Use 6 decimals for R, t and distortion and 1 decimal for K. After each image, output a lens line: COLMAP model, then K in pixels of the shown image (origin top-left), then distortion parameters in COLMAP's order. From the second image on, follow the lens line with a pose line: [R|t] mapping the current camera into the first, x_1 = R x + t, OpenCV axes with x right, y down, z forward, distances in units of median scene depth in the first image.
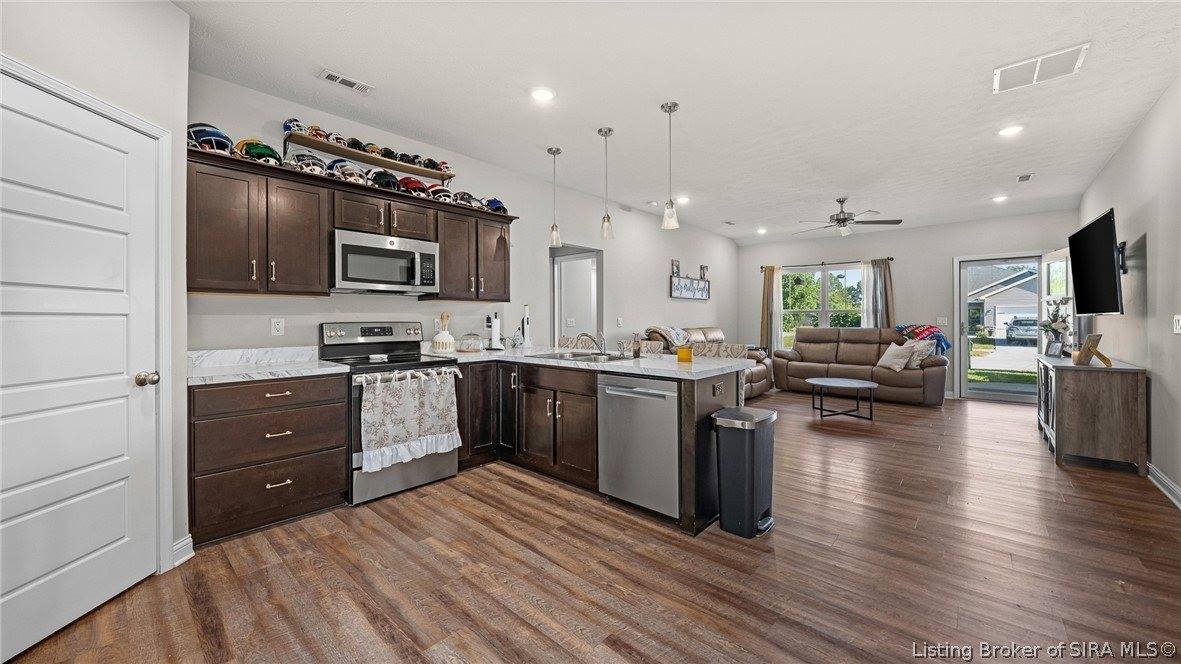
lens RADIAL K [[433.2, 0, 592.2], [0, 433.2, 321.3], [0, 0, 1]] dist [-0.003595, -0.000549]
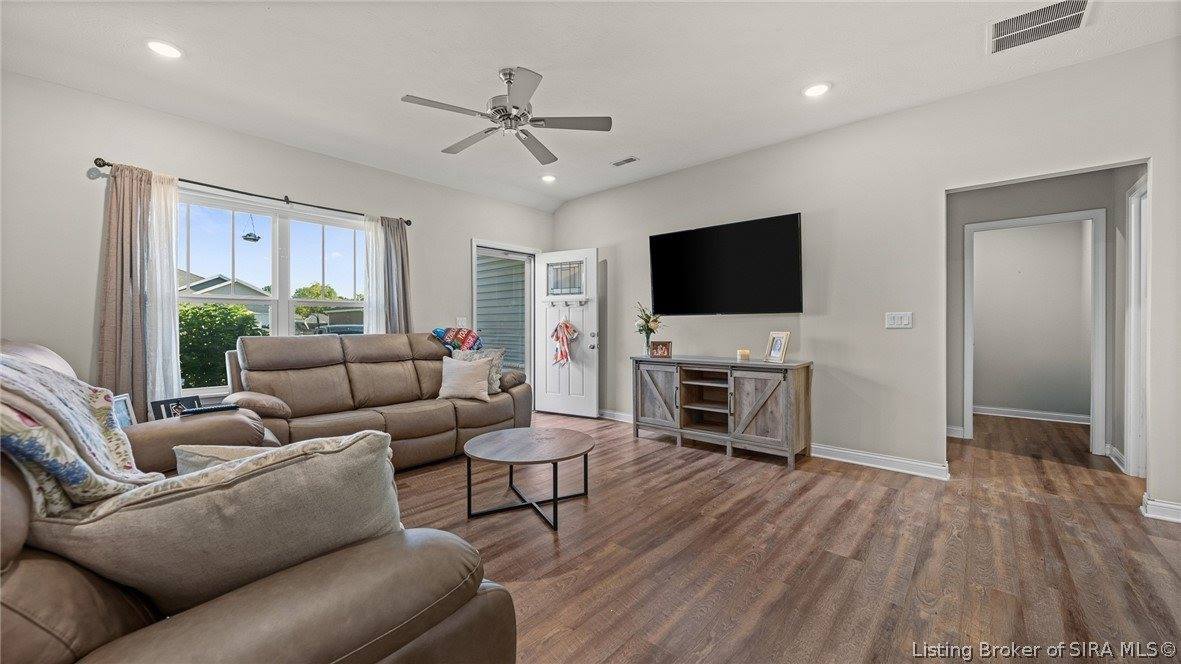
lens RADIAL K [[442.6, 0, 590.9], [0, 442.6, 328.0], [0, 0, 1]] dist [0.000885, -0.000004]
pose [[0.007795, -0.001930, 0.999968, 0.121162], [0.005394, 0.999984, 0.001888, 0.016902], [-0.999955, 0.005380, 0.007806, 1.573008]]
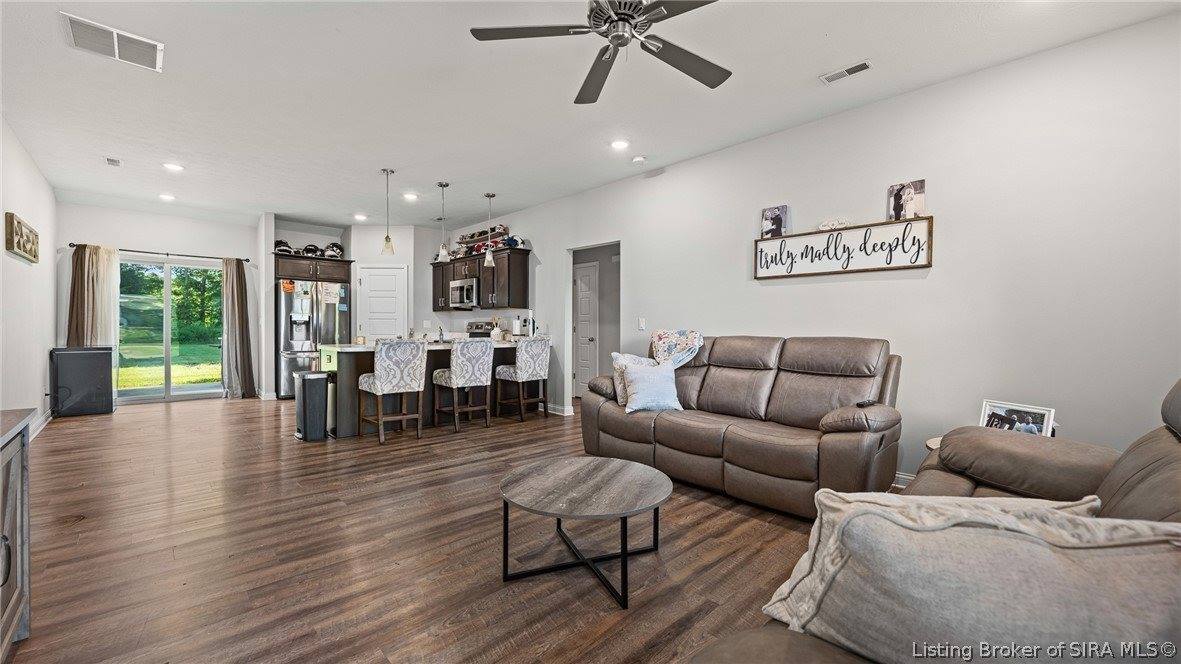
lens RADIAL K [[467.6, 0, 601.3], [0, 467.6, 334.6], [0, 0, 1]] dist [0.000605, -0.000401]
pose [[-0.060282, 0.015847, -0.998056, 1.654398], [-0.013114, 0.999775, 0.016666, 0.015784], [0.998095, 0.014094, -0.060061, 1.754828]]
